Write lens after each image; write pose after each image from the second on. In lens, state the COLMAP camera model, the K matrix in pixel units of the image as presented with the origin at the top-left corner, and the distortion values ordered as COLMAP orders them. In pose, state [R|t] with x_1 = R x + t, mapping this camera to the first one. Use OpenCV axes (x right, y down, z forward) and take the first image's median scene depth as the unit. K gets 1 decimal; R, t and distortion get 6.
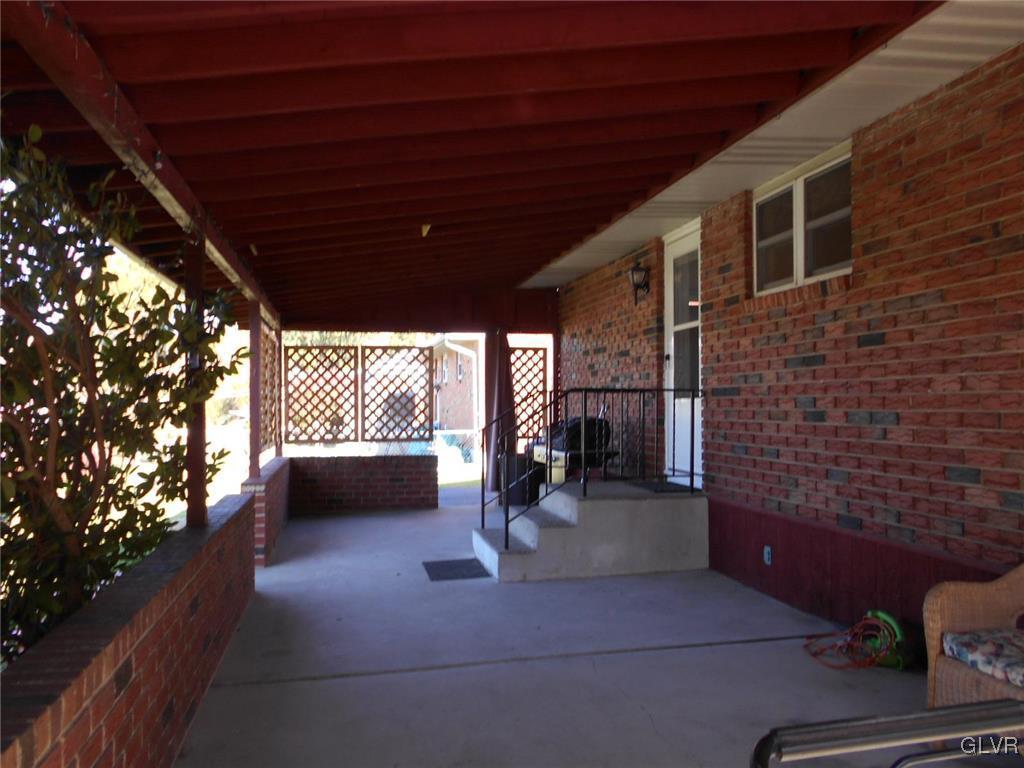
lens RADIAL K [[812.2, 0, 512.0], [0, 812.2, 384.0], [0, 0, 1]] dist [0.002963, 0.001894]
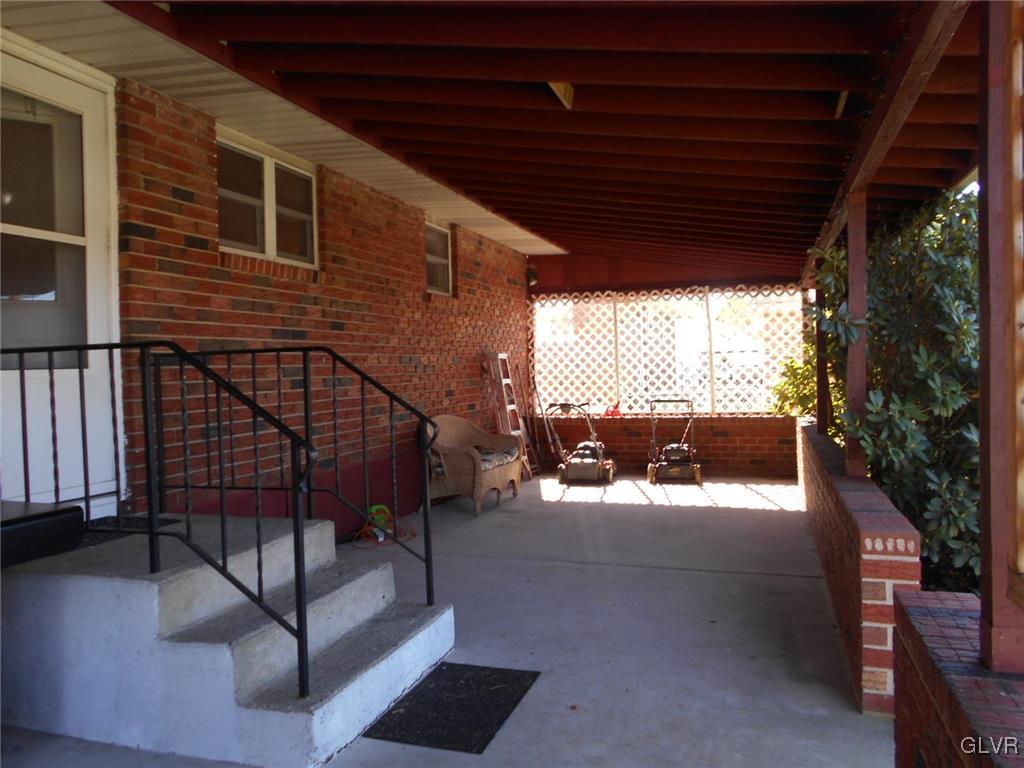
lens RADIAL K [[812.2, 0, 512.0], [0, 812.2, 384.0], [0, 0, 1]] dist [0.002963, 0.001894]
pose [[-0.873423, 0.006923, 0.486913, -0.480899], [0.007988, 0.999968, 0.000110, 0.045532], [-0.486896, 0.003985, -0.873451, 2.004461]]
